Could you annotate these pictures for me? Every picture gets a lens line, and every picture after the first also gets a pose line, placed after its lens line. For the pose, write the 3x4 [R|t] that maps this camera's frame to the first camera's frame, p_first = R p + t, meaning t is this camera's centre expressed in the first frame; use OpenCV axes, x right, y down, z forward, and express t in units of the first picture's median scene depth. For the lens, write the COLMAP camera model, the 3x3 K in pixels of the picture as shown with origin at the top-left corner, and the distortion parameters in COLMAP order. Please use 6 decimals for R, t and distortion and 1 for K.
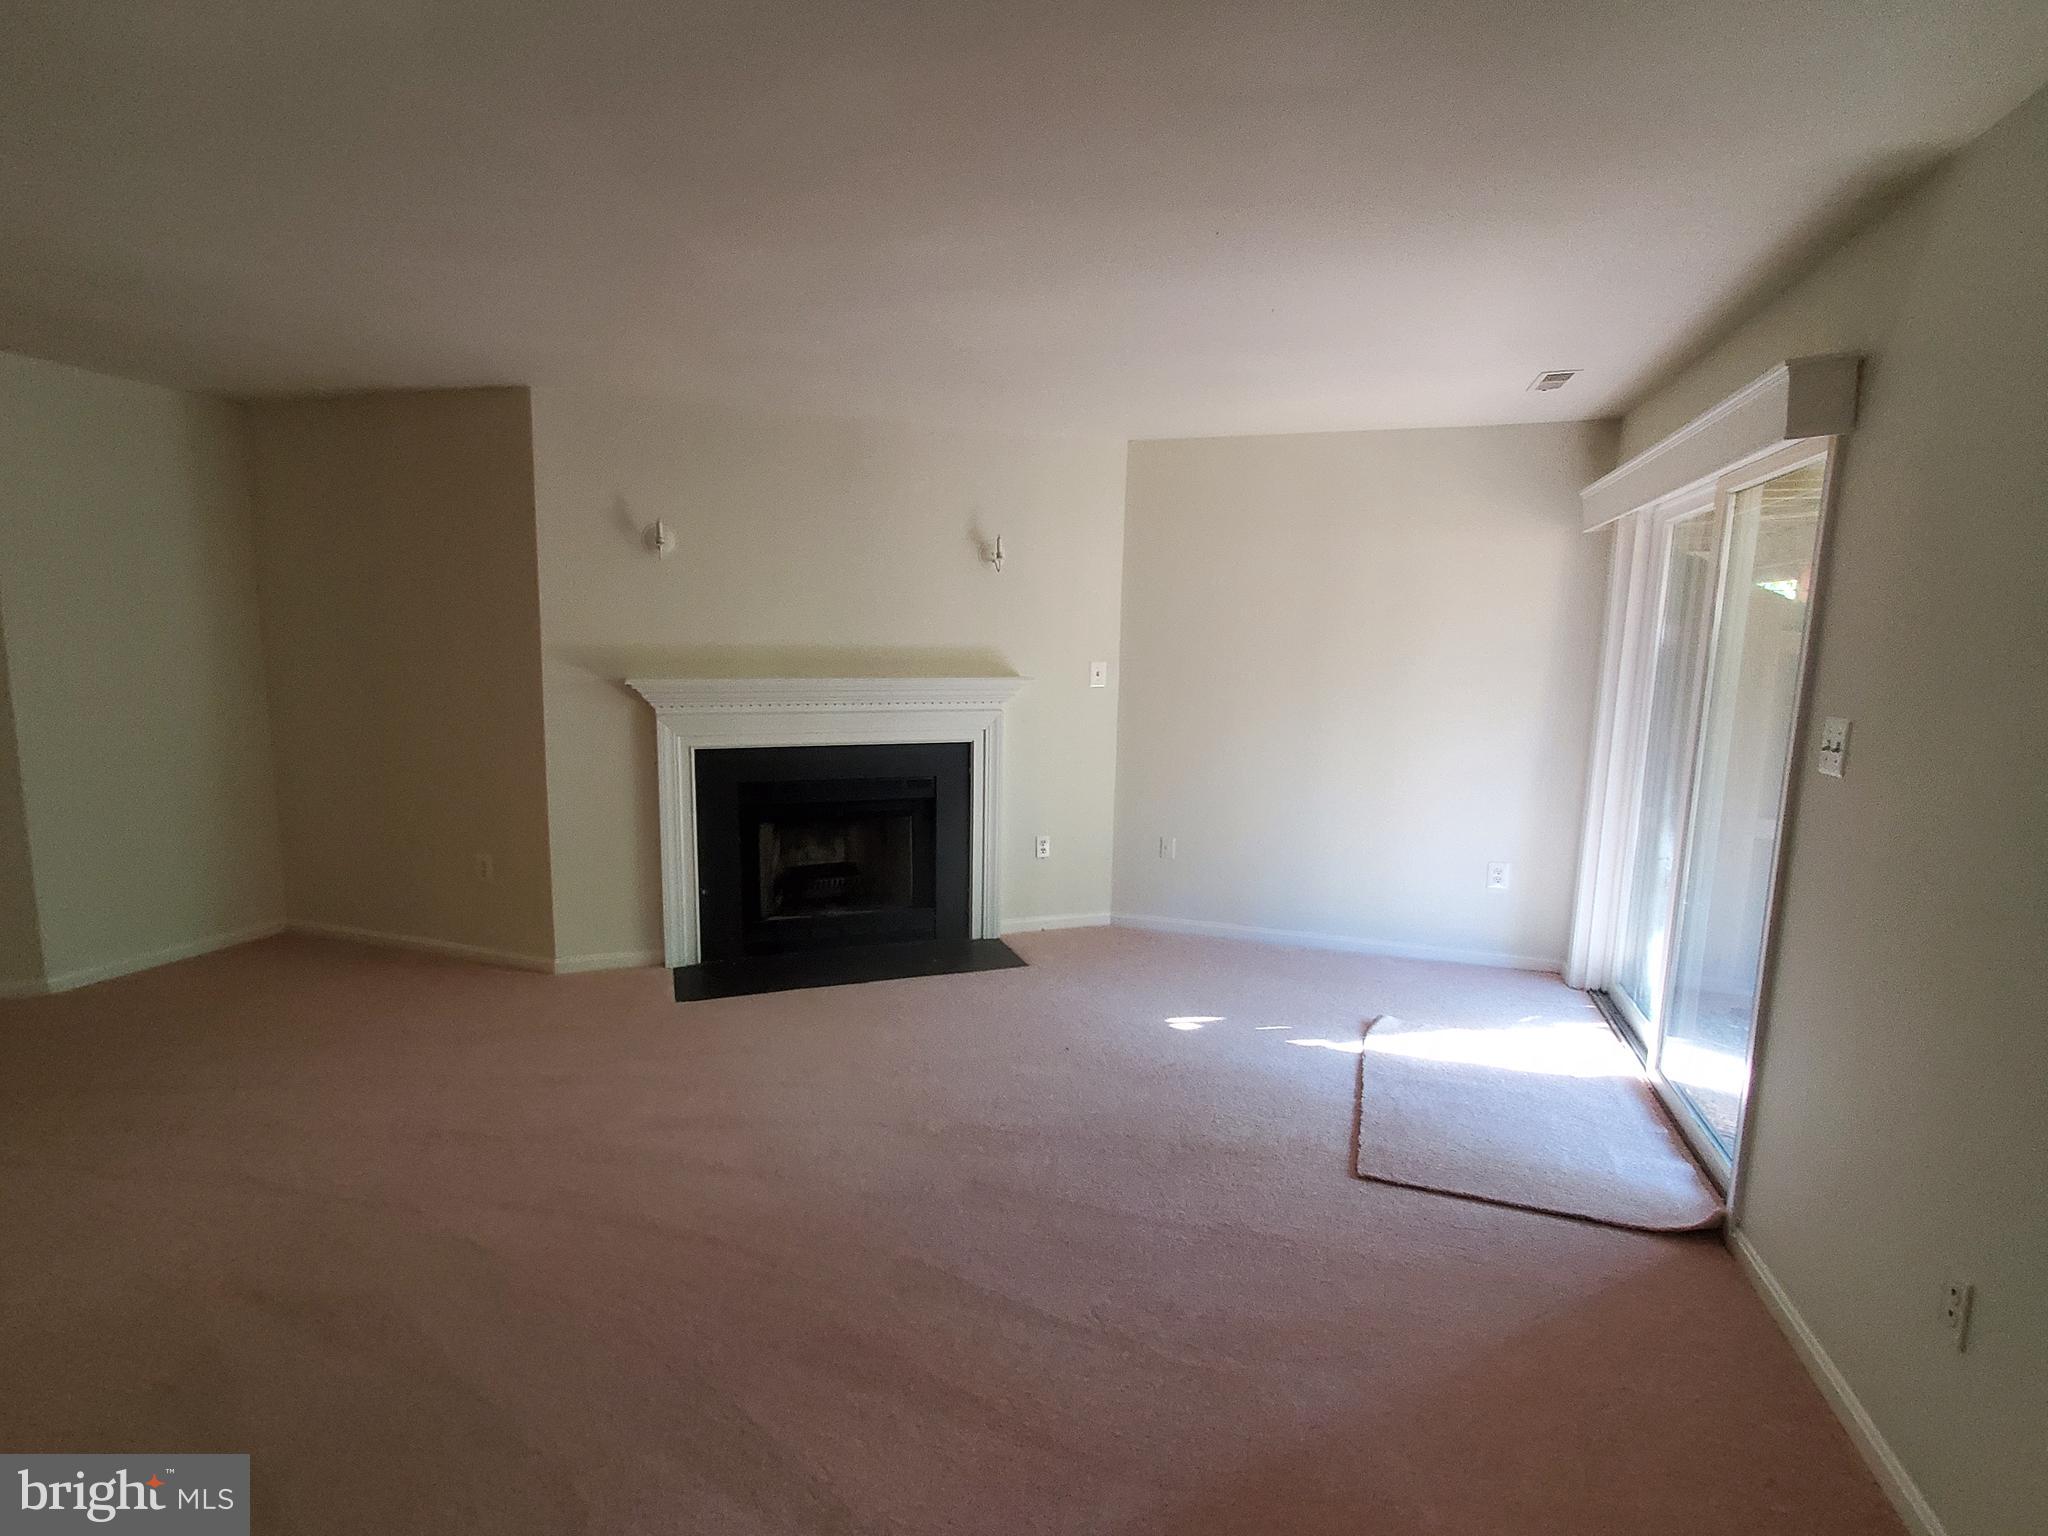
lens RADIAL K [[1013.7, 0, 1019.8], [0, 1013.7, 771.8], [0, 0, 1]] dist [-0.003373, -0.000321]
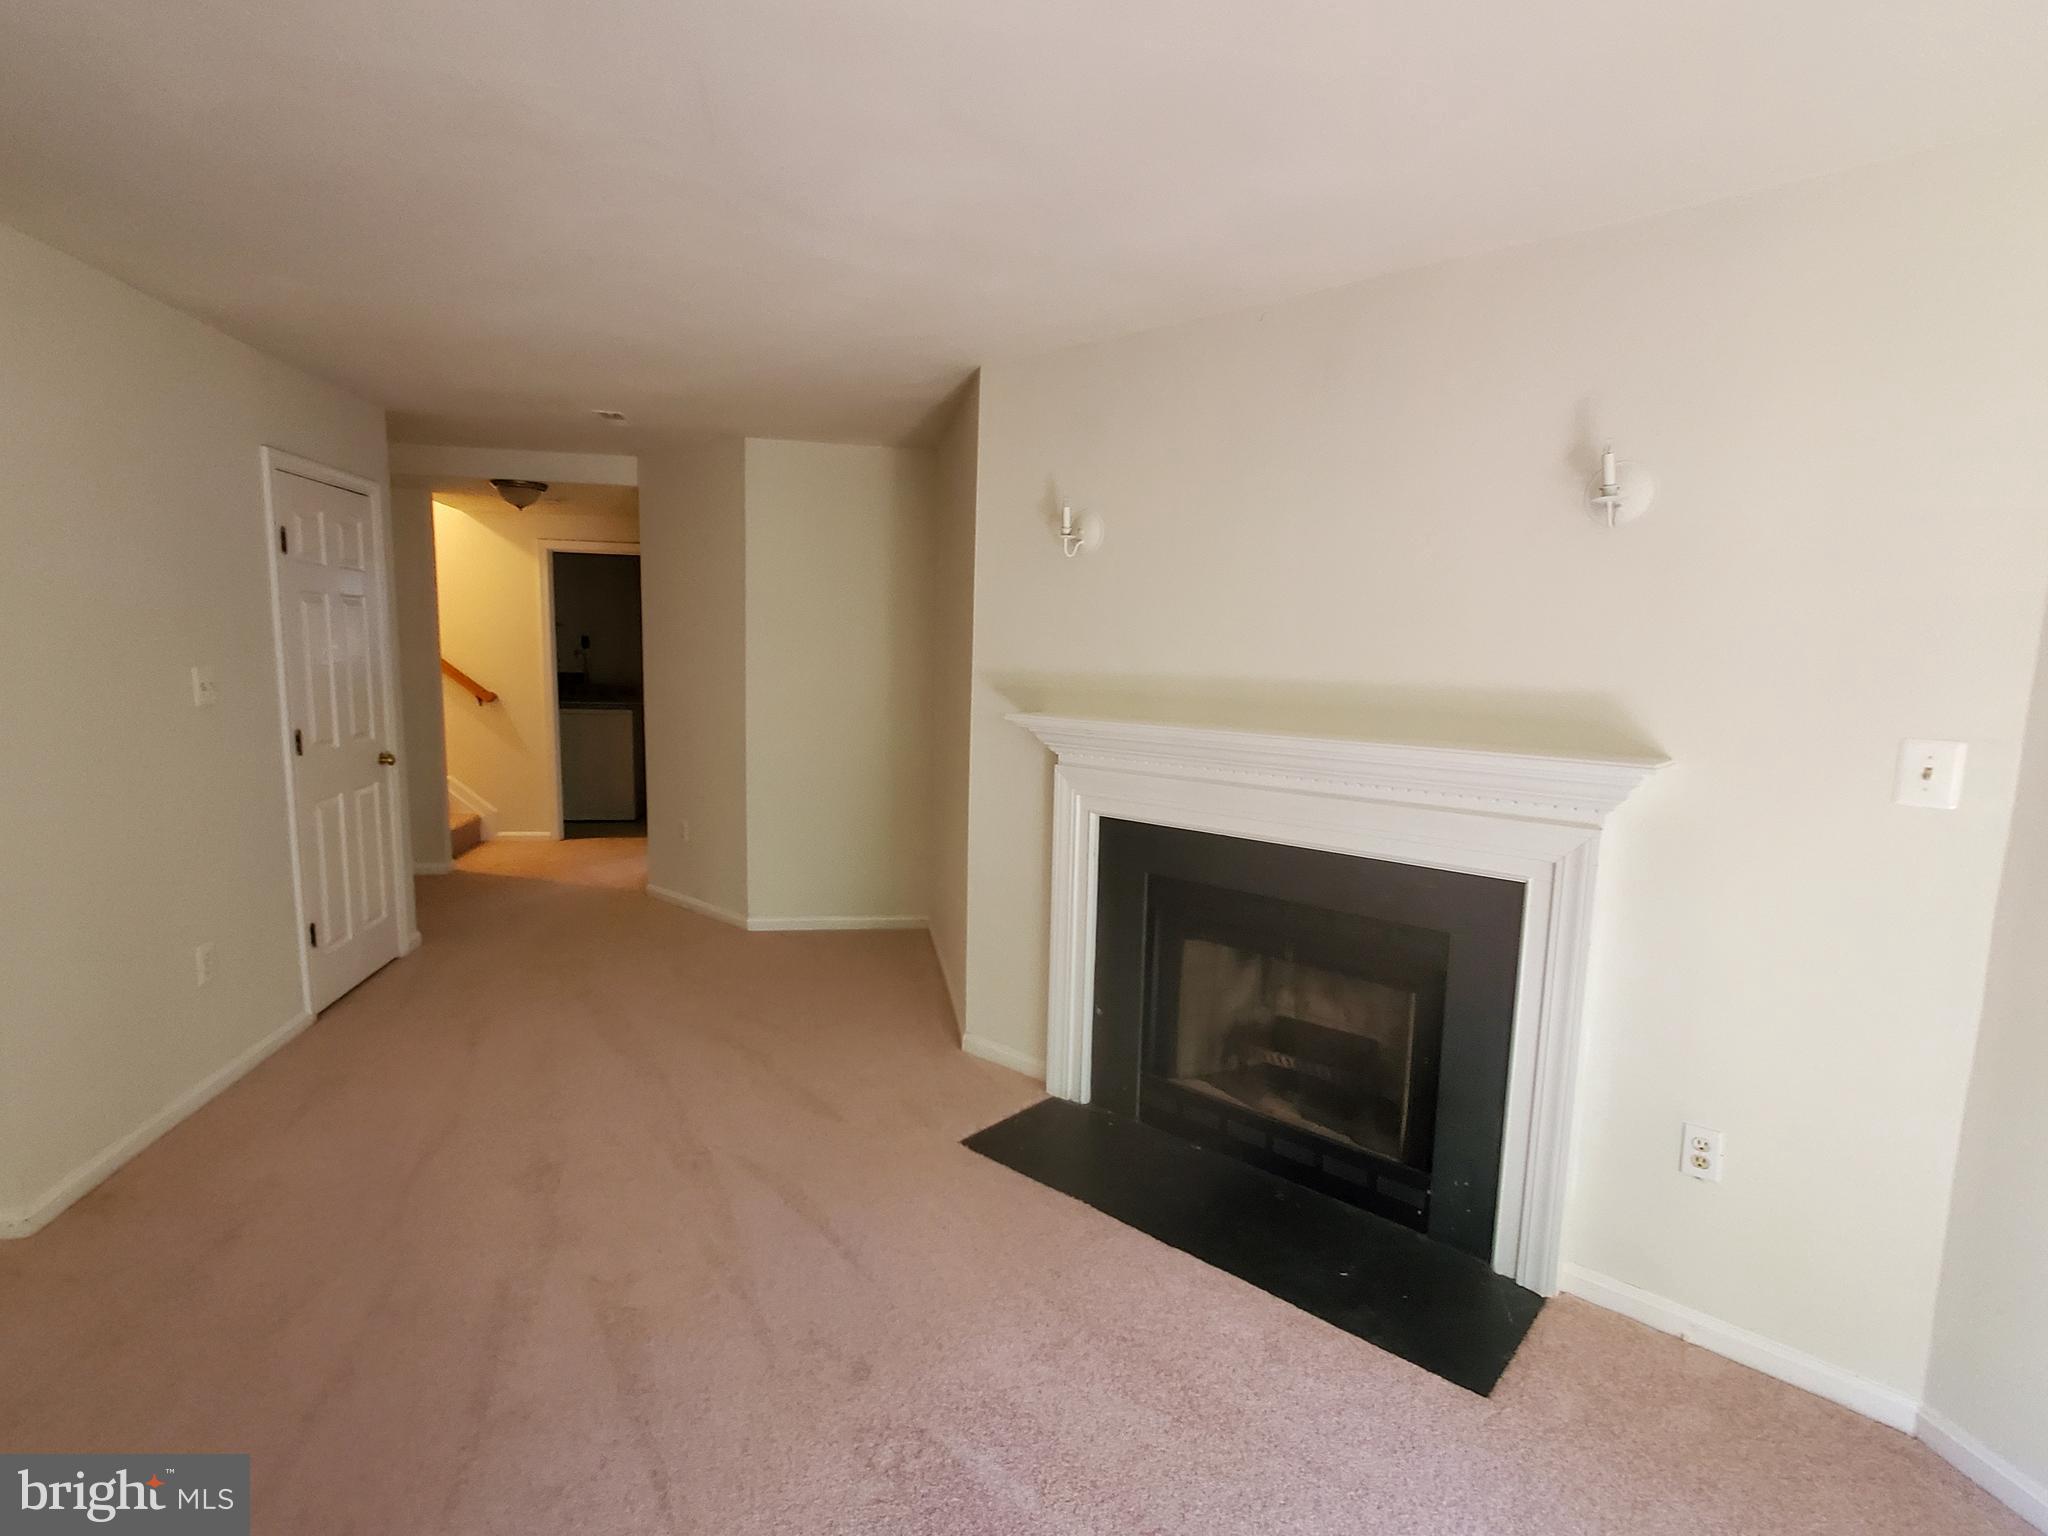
lens RADIAL K [[1013.7, 0, 1022.2], [0, 1013.7, 776.2], [0, 0, 1]] dist [-0.003373, -0.000321]
pose [[0.465614, 0.110444, -0.878070, 0.263978], [-0.127542, 0.990199, 0.056916, -0.077971], [0.875749, 0.085490, 0.475136, 0.552653]]
